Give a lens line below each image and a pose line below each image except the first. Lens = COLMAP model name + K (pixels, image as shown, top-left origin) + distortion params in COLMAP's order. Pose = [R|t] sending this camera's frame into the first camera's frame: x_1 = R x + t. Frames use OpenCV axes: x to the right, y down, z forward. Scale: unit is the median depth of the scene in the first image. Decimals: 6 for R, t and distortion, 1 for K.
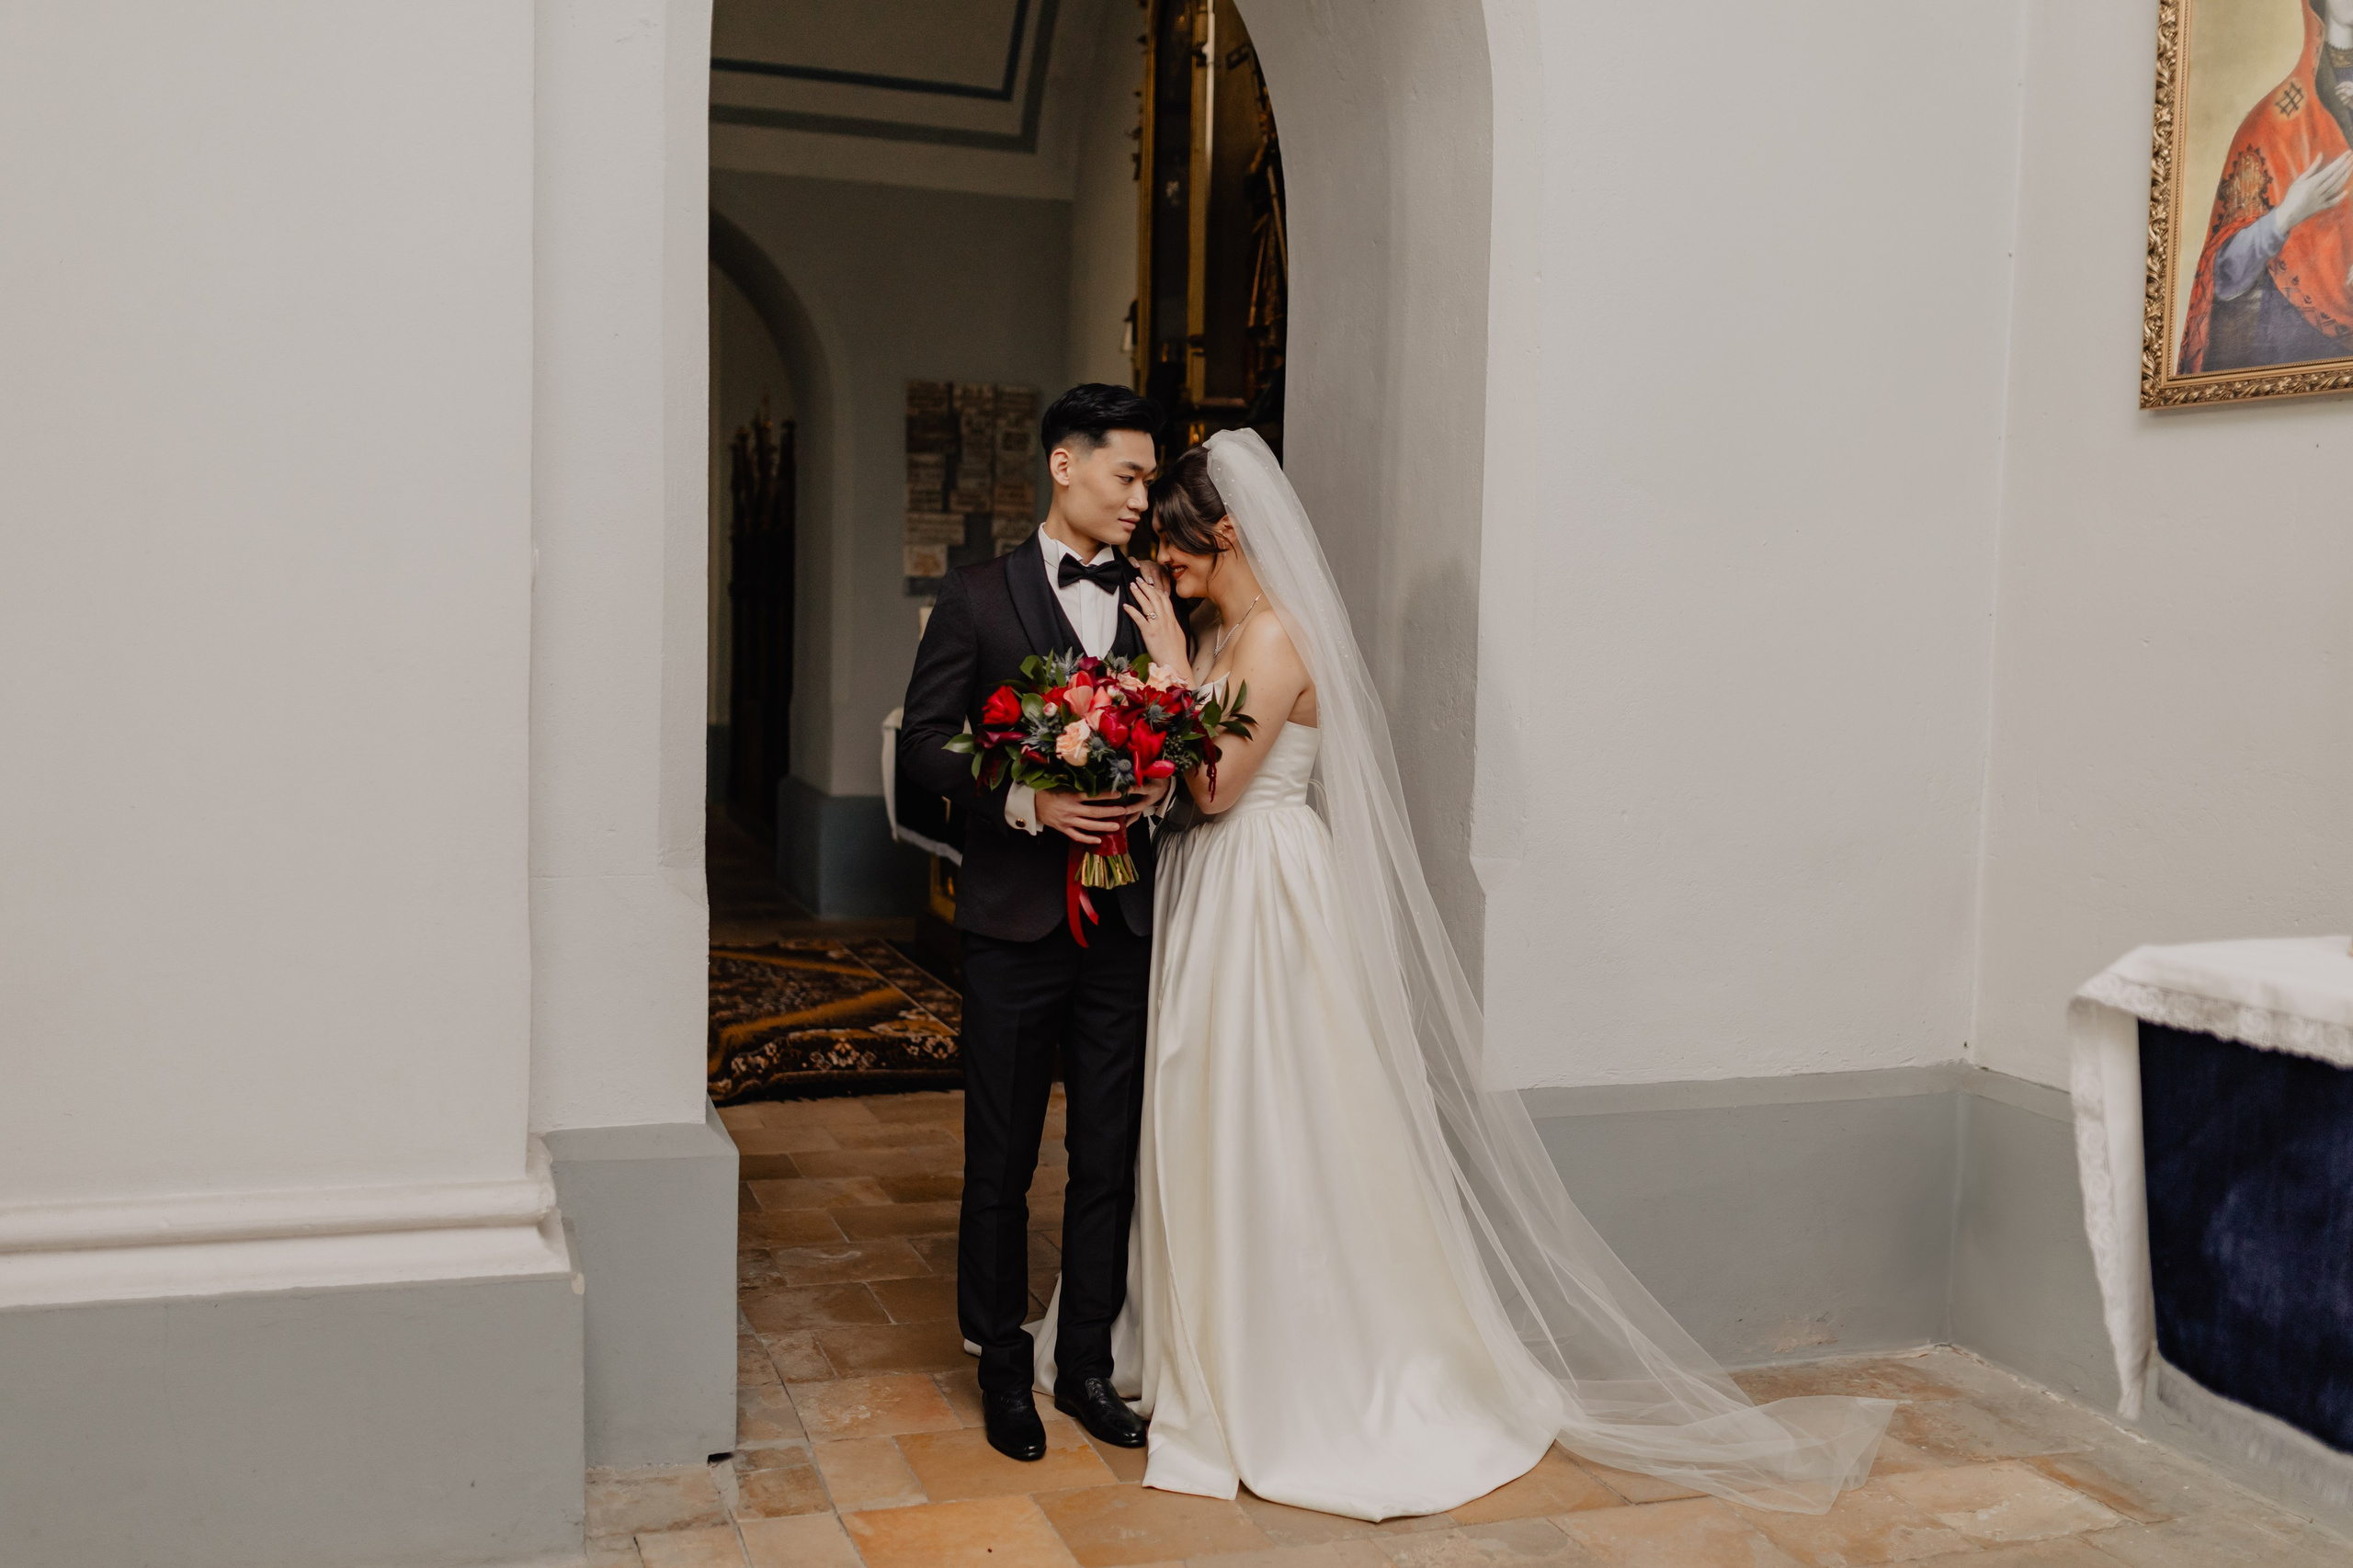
lens RADIAL K [[2323.8, 0, 1212.4], [0, 2323.8, 790.4], [0, 0, 1]] dist [0.010846, -0.012827]
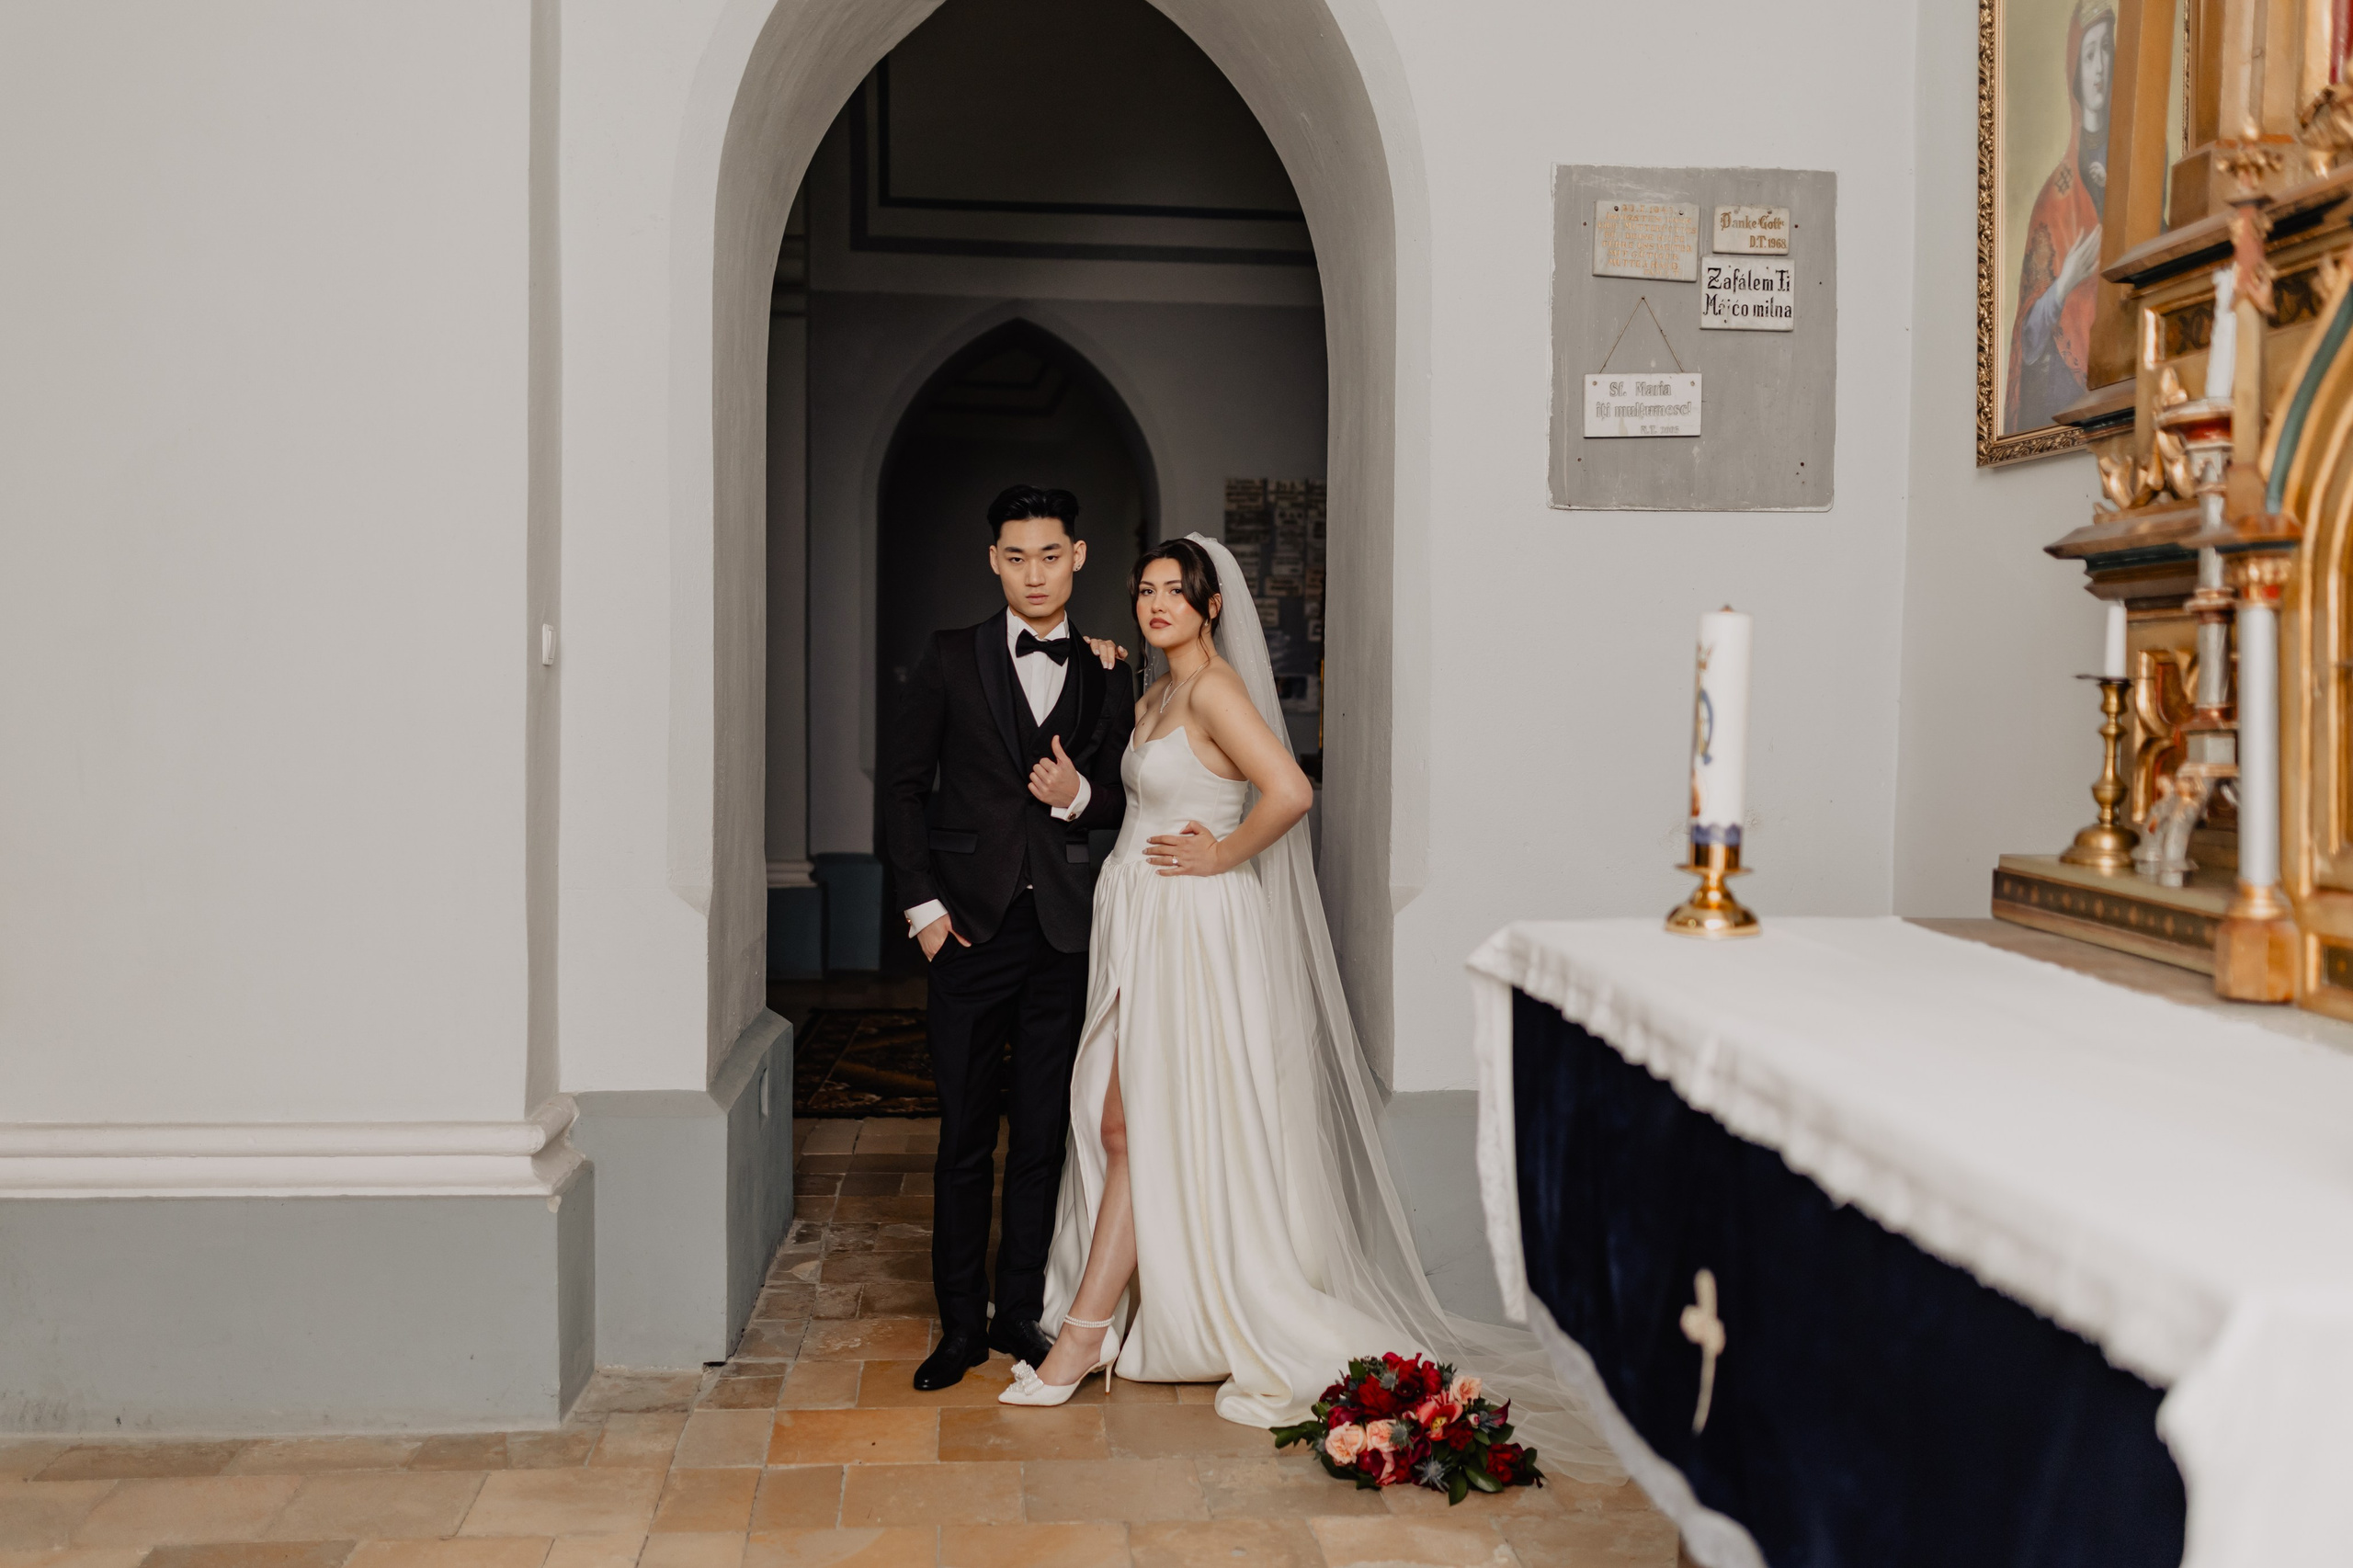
lens RADIAL K [[2329.4, 0, 1218.2], [0, 2329.4, 777.6], [0, 0, 1]] dist [-0.006801, -0.211672]
pose [[0.963642, -0.012255, -0.266915, 0.226282], [0.001037, 0.999112, -0.042130, 0.015978], [0.267194, 0.040321, 0.962799, -0.078679]]
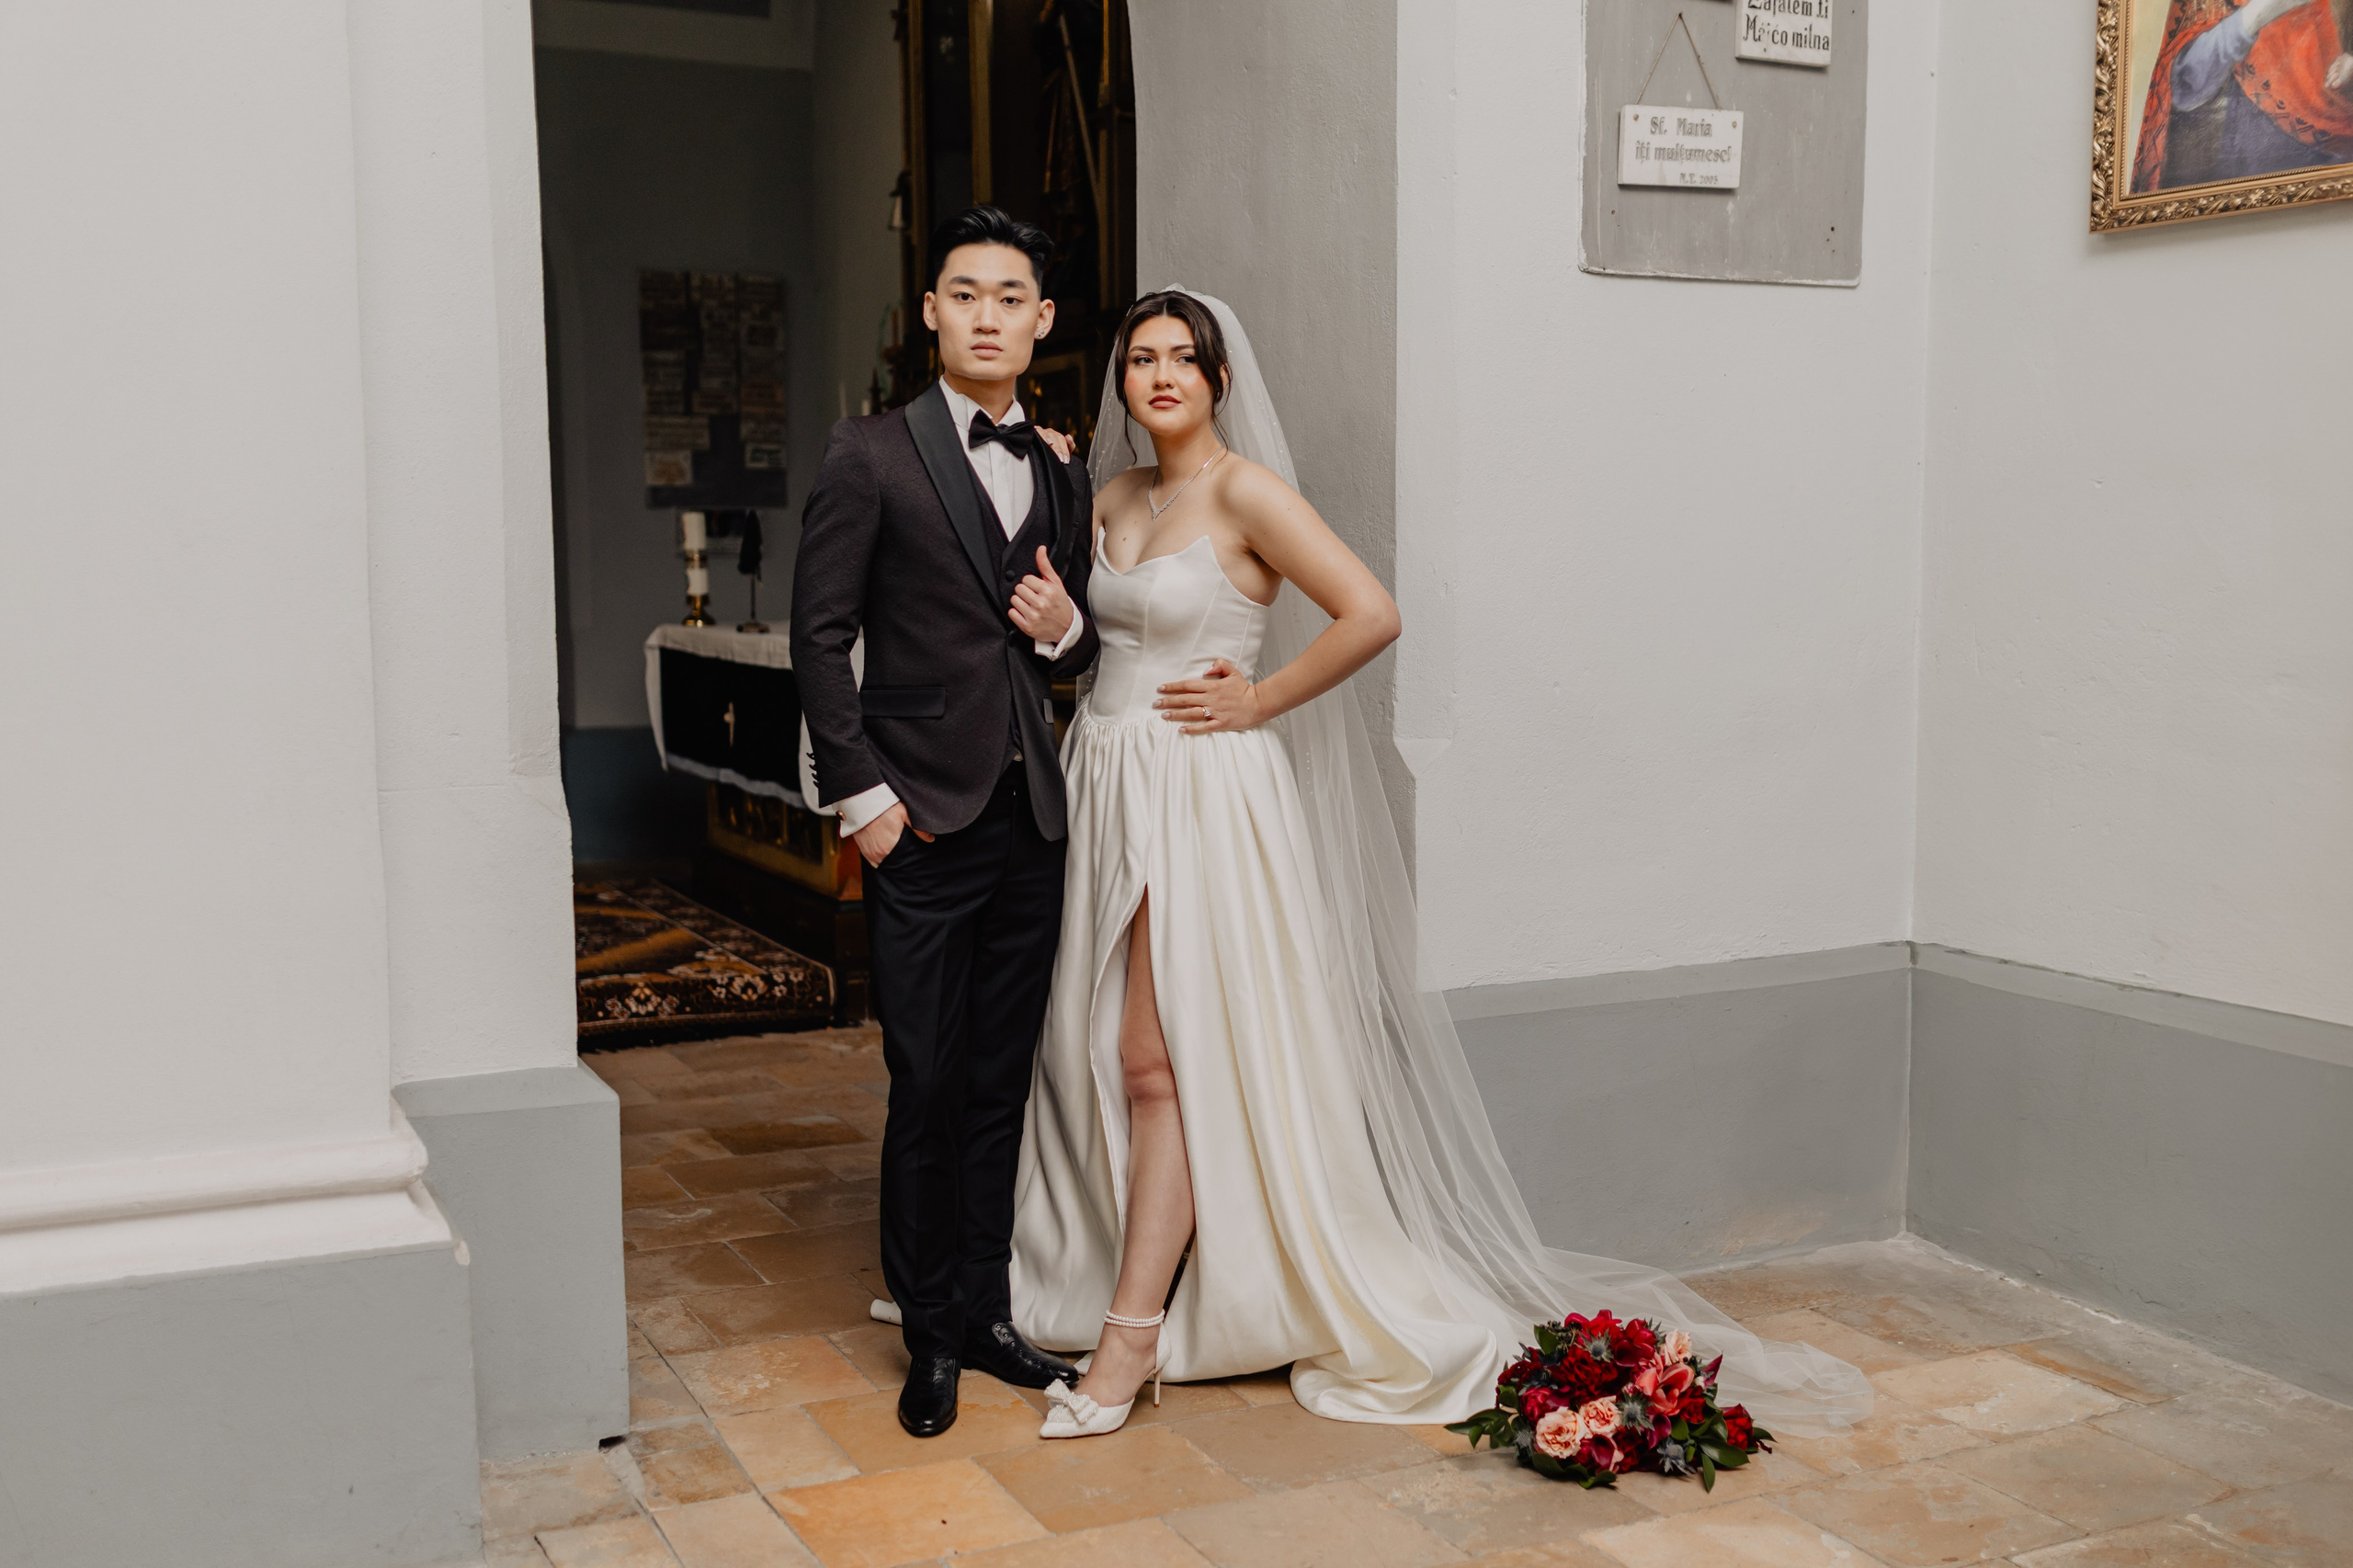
lens RADIAL K [[2390.8, 0, 1177.9], [0, 2390.8, 840.2], [0, 0, 1]] dist [0.007432, 0.000134]
pose [[0.992355, -0.040577, 0.116558, -0.057682], [0.035271, 0.998261, 0.047236, 0.014283], [-0.118272, -0.042763, 0.992060, 0.050530]]
